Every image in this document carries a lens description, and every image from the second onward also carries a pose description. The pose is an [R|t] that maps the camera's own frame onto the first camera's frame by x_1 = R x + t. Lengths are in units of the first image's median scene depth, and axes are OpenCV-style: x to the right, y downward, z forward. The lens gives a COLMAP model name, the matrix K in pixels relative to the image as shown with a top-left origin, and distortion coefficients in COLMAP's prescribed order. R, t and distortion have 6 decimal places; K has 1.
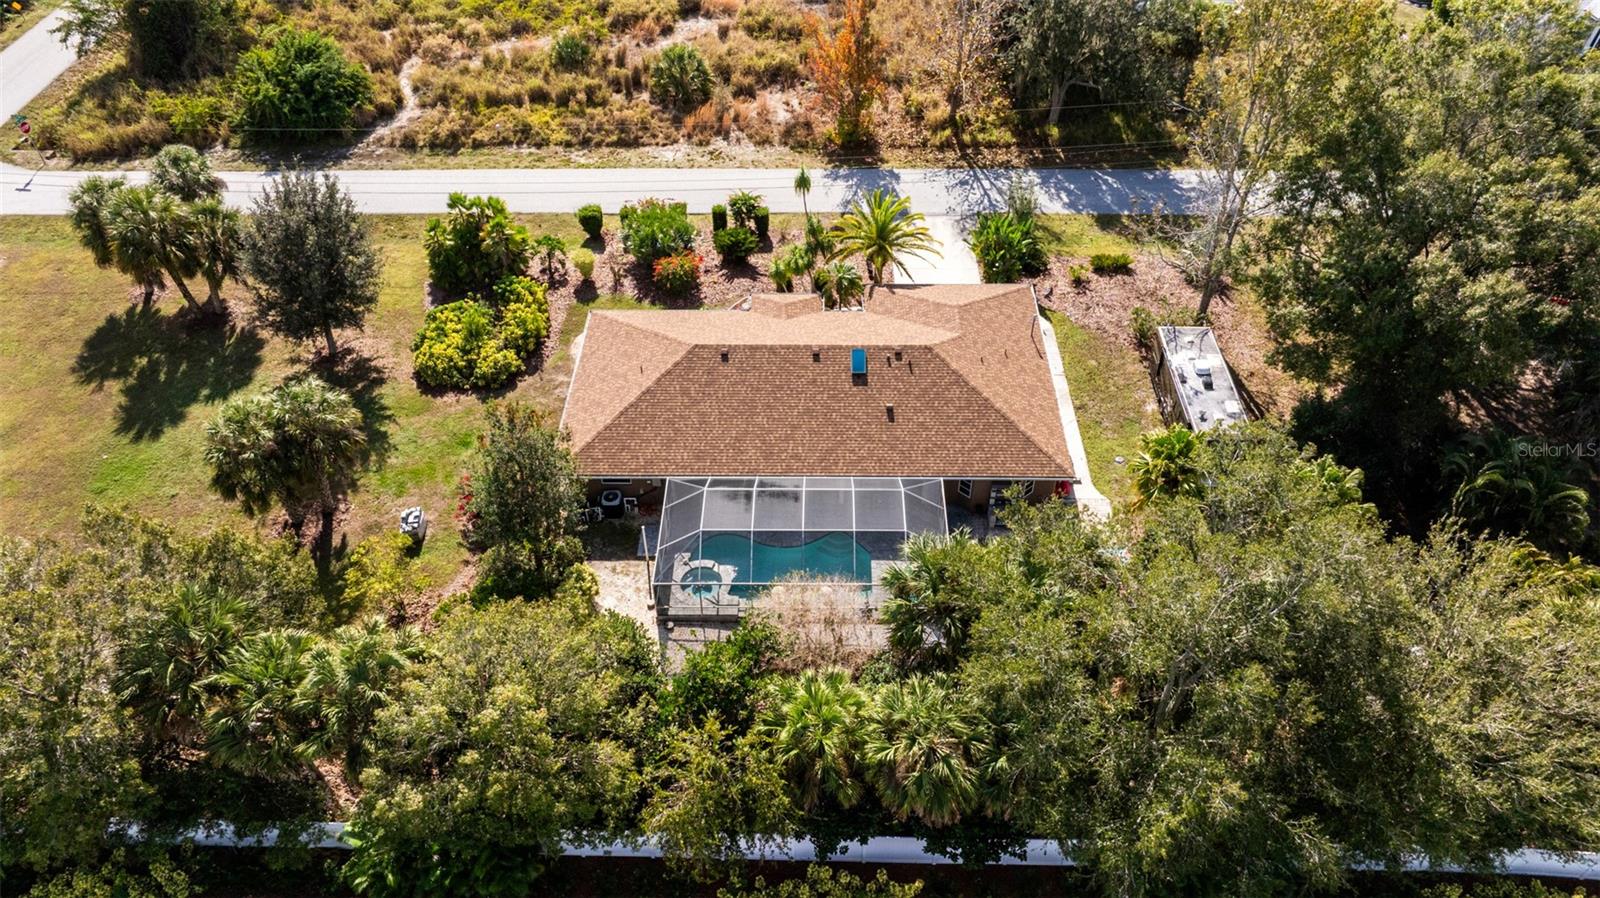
lens RADIAL K [[1130.3, 0, 804.8], [0, 1130.3, 446.1], [0, 0, 1]] dist [-0.020378, 0.004429]
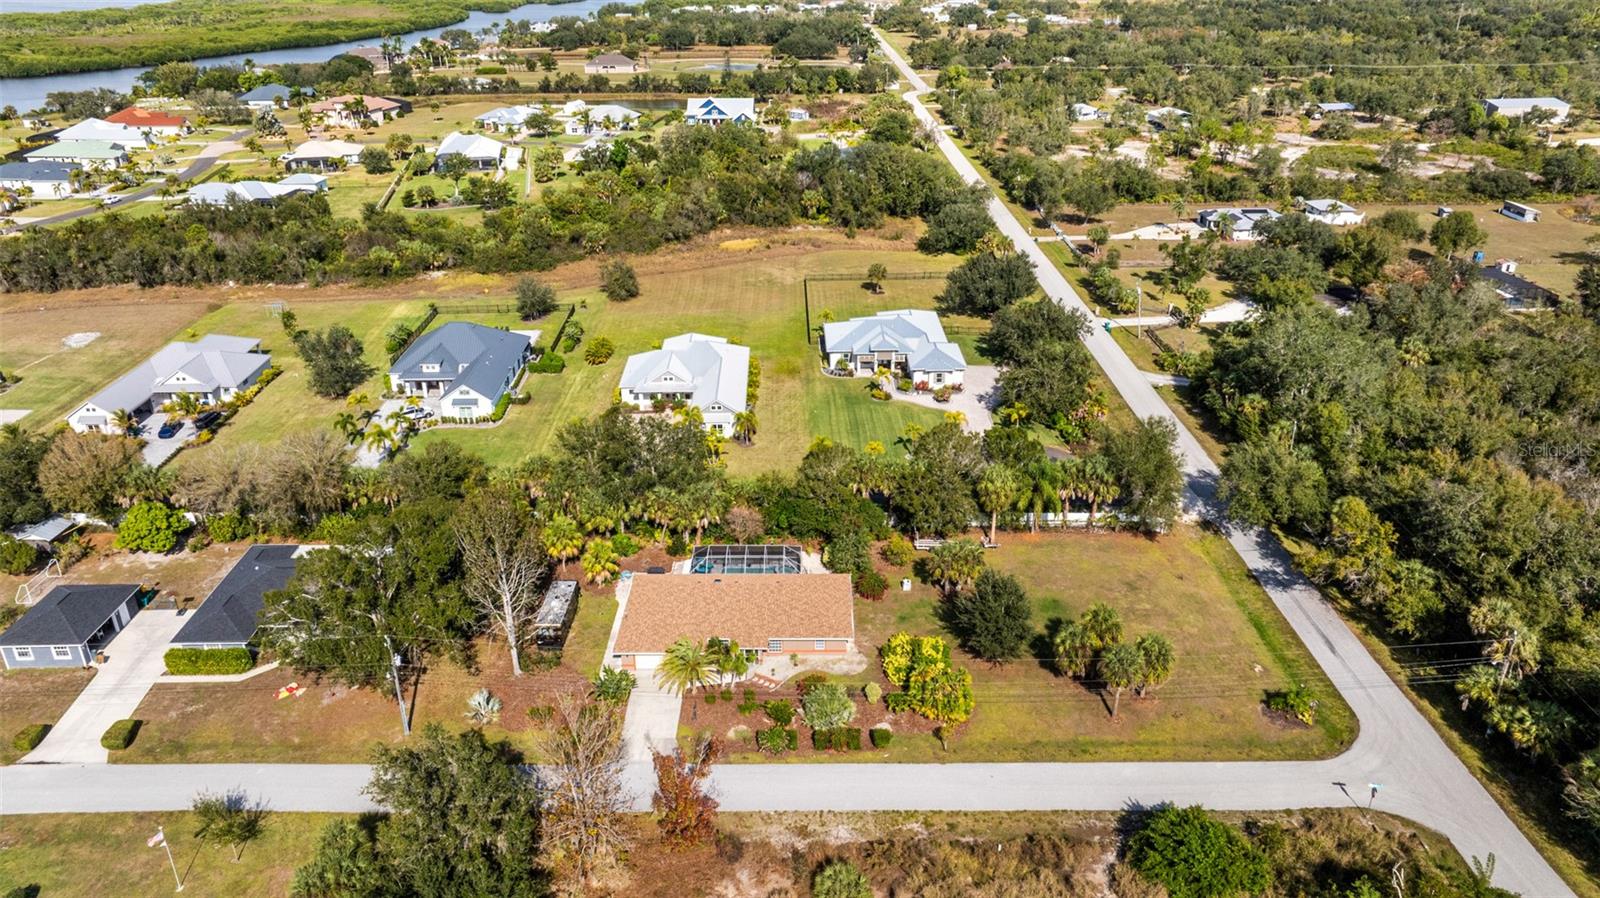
lens RADIAL K [[1130.3, 0, 804.8], [0, 1130.3, 446.1], [0, 0, 1]] dist [-0.020378, 0.004429]
pose [[-0.999925, 0.012253, 0.000165, -0.090230], [0.004883, 0.386082, 0.922452, -1.564758], [0.011240, 0.922383, -0.386112, 1.132103]]
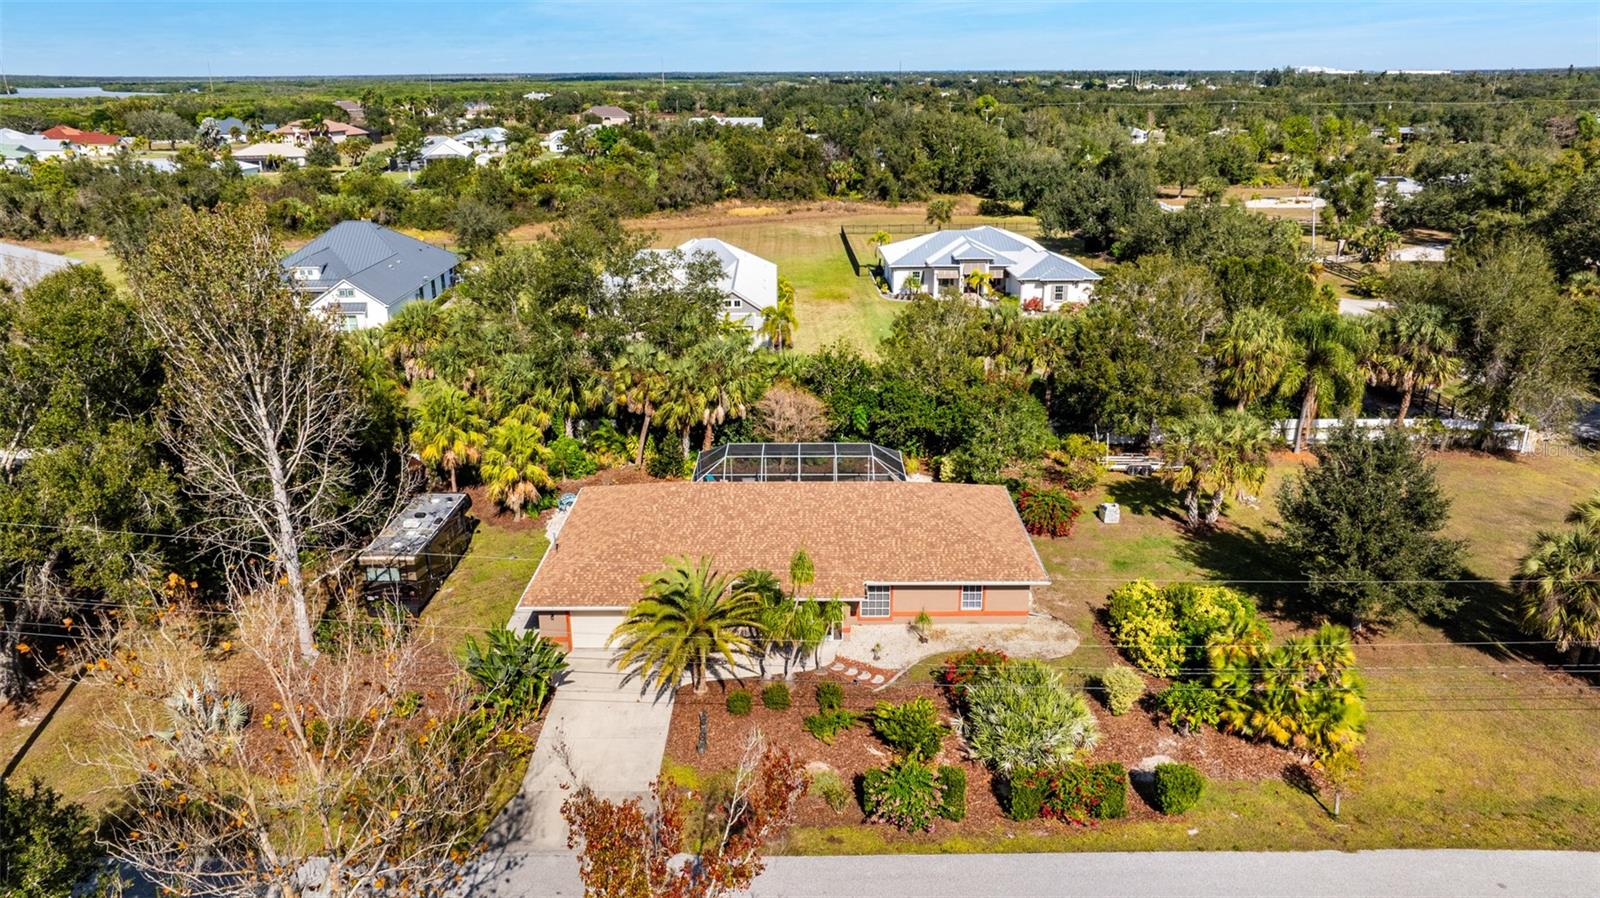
lens RADIAL K [[1130.1, 0, 803.5], [0, 1130.1, 450.9], [0, 0, 1]] dist [-0.040832, 0.046225]
pose [[-0.999919, 0.012157, -0.003753, -0.001370], [0.002517, 0.478141, 0.878279, -0.729258], [0.012472, 0.878199, -0.478133, 1.046225]]
